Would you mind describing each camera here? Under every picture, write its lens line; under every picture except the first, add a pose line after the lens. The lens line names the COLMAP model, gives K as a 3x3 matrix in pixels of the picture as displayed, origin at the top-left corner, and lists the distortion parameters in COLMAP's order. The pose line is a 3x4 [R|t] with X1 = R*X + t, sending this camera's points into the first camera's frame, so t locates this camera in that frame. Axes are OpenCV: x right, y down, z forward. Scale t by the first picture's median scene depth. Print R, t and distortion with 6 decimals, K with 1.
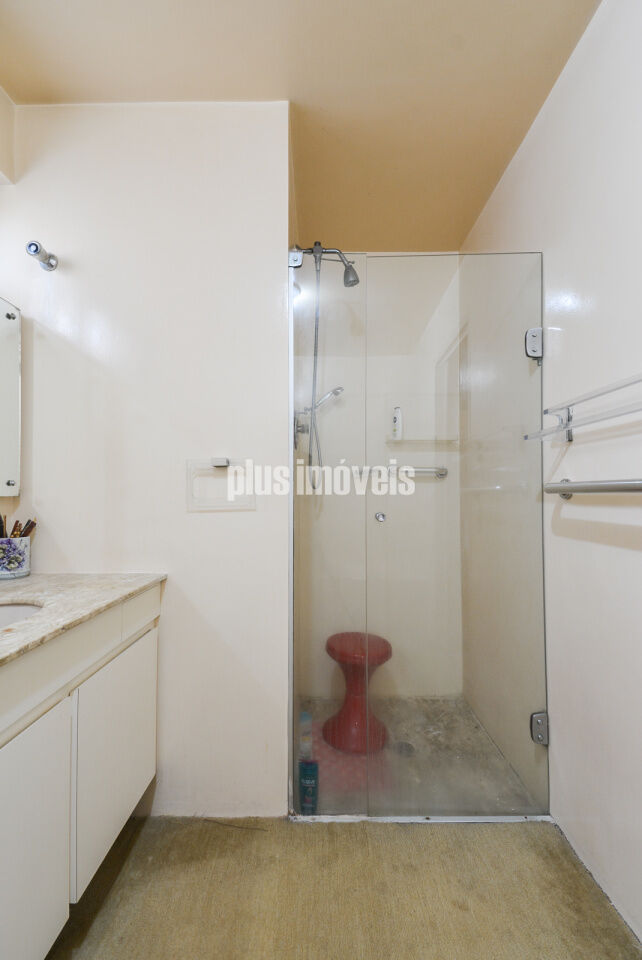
lens RADIAL K [[431.0, 0, 323.8], [0, 431.0, 487.6], [0, 0, 1]] dist [0.045929, -0.026605]
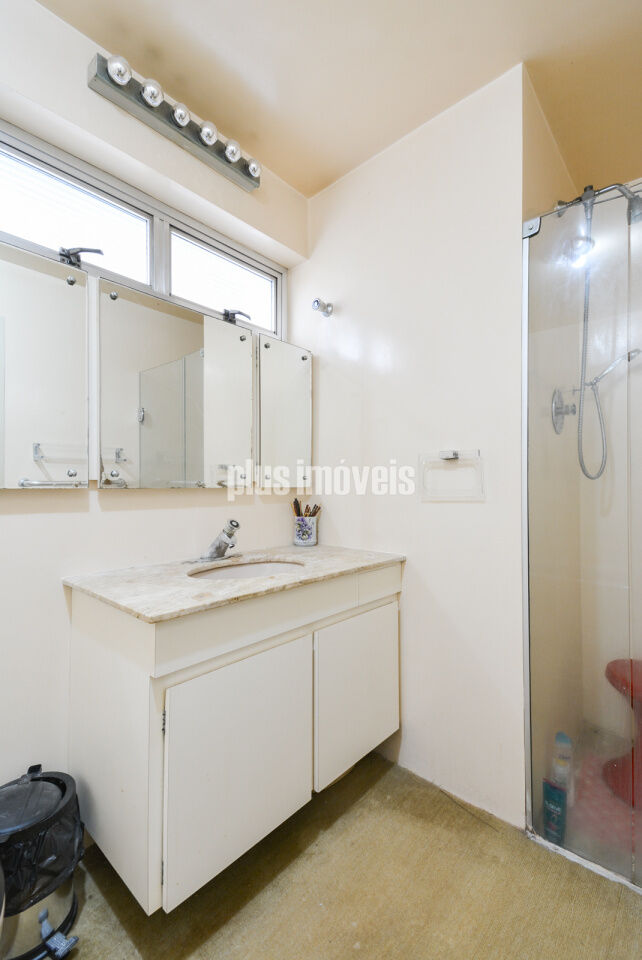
lens RADIAL K [[433.8, 0, 321.0], [0, 433.8, 480.0], [0, 0, 1]] dist [0.049901, -0.027564]
pose [[0.733886, -0.010040, -0.679199, 0.254241], [0.013521, 0.999909, -0.000172, -0.002156], [0.679139, -0.009057, 0.733954, 0.019285]]
